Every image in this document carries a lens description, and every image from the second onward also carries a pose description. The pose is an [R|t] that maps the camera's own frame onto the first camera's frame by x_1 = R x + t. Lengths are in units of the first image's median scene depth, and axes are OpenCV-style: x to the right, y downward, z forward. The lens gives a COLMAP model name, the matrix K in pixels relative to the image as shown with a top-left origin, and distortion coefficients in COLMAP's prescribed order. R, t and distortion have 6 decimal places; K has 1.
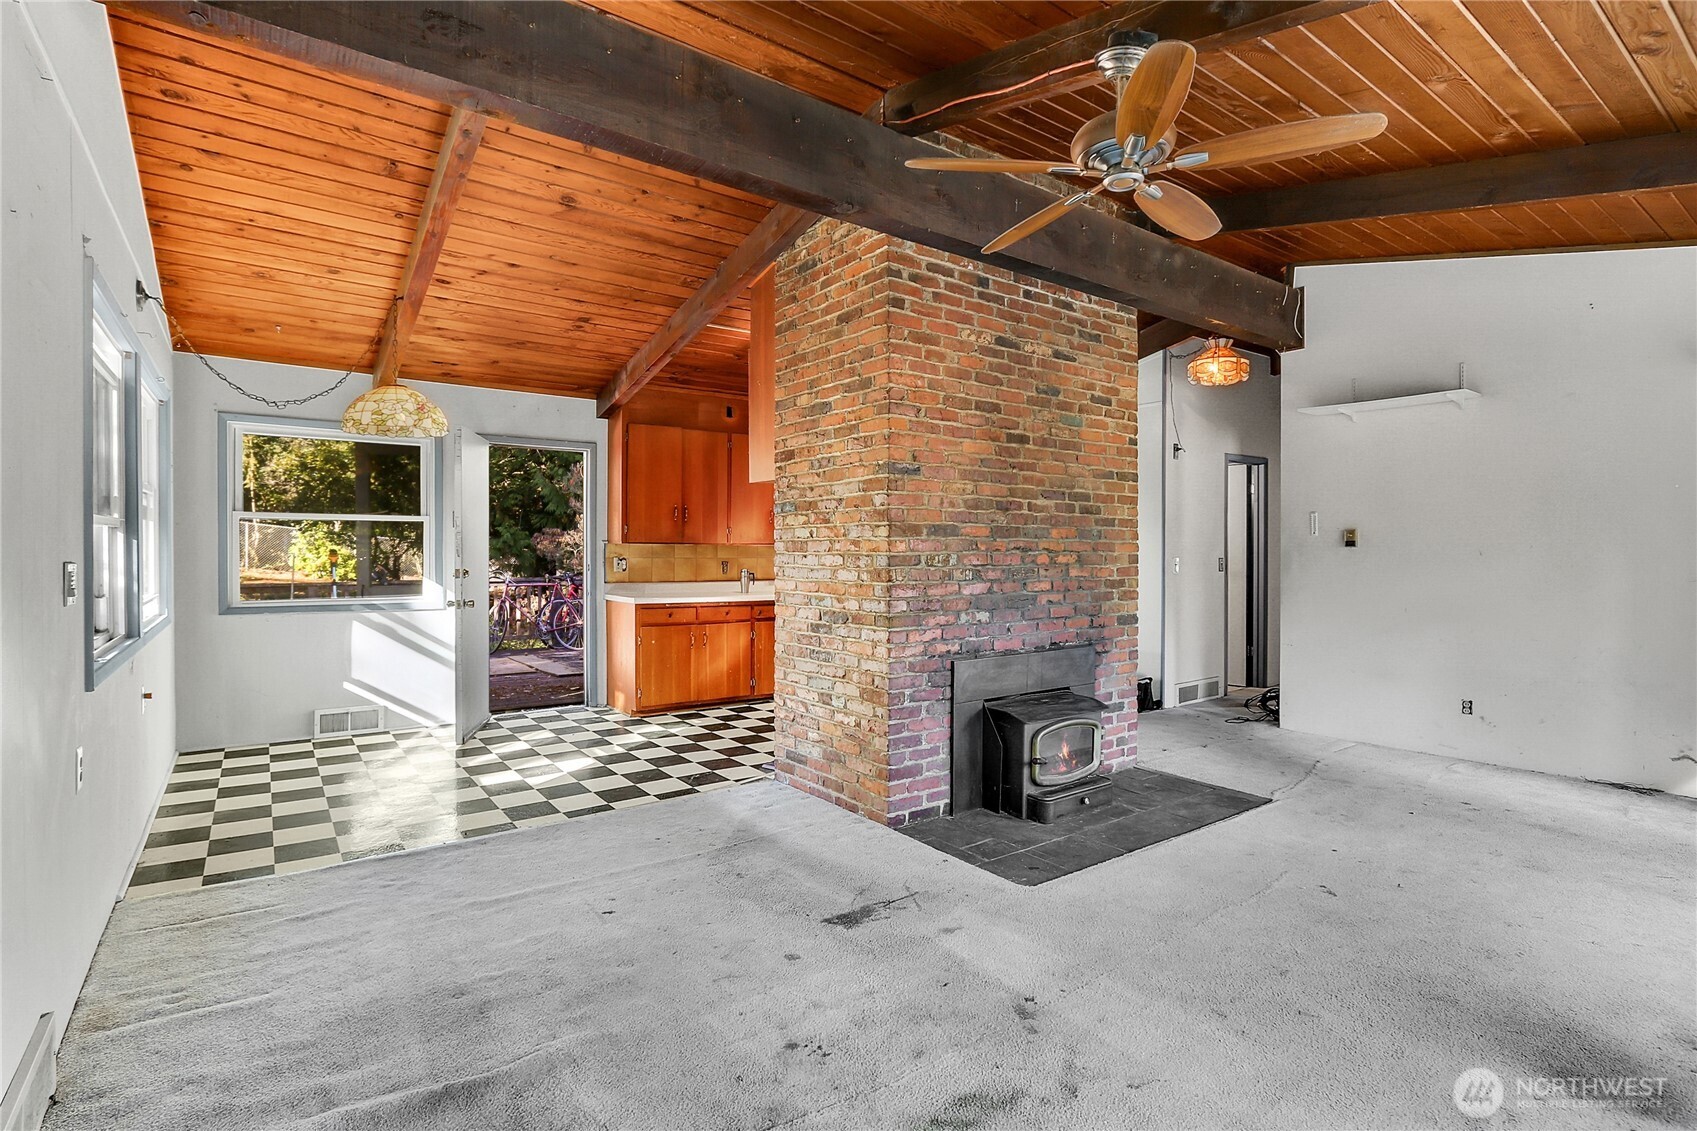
lens RADIAL K [[814.8, 0, 837.5], [0, 814.8, 557.4], [0, 0, 1]] dist [-0.013742, 0.000993]
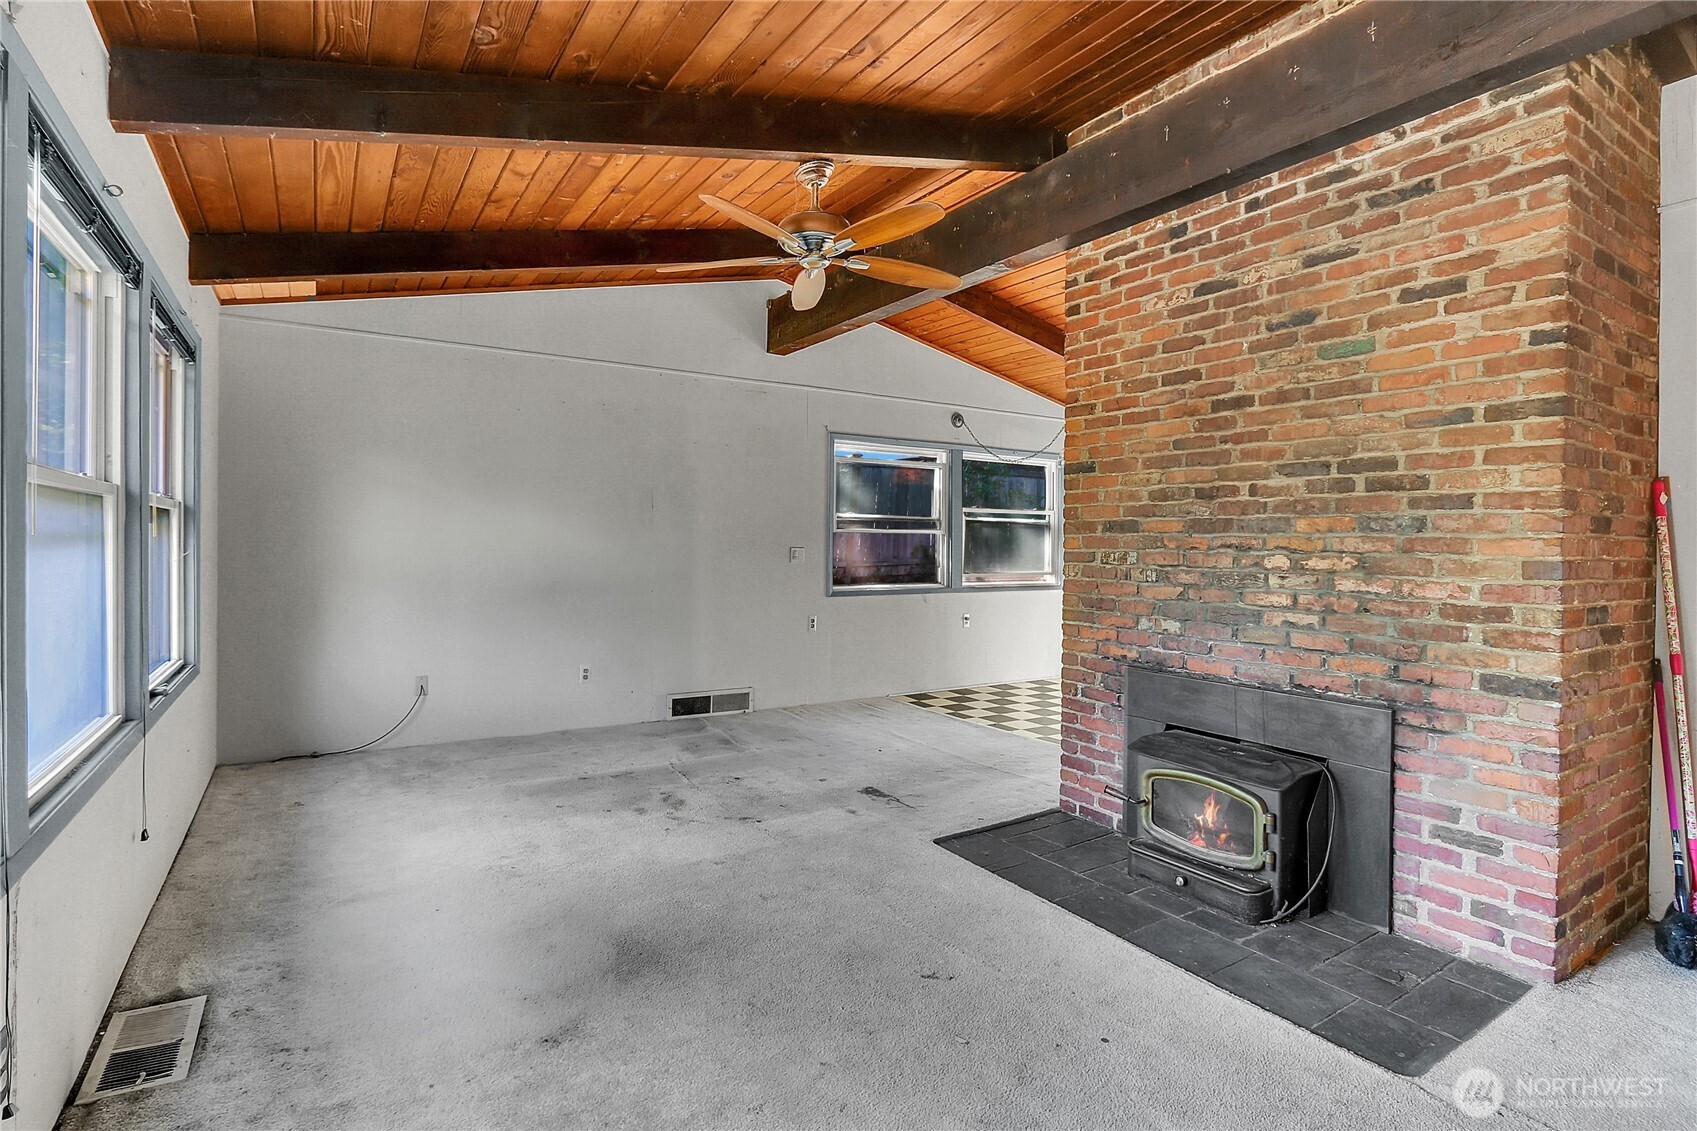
lens RADIAL K [[814.8, 0, 844.2], [0, 814.8, 552.3], [0, 0, 1]] dist [-0.013742, 0.000993]
pose [[-0.049983, 0.009772, -0.998702, 1.061454], [-0.019598, 0.999750, 0.010763, -0.006989], [0.998558, 0.020110, -0.049779, 0.714326]]
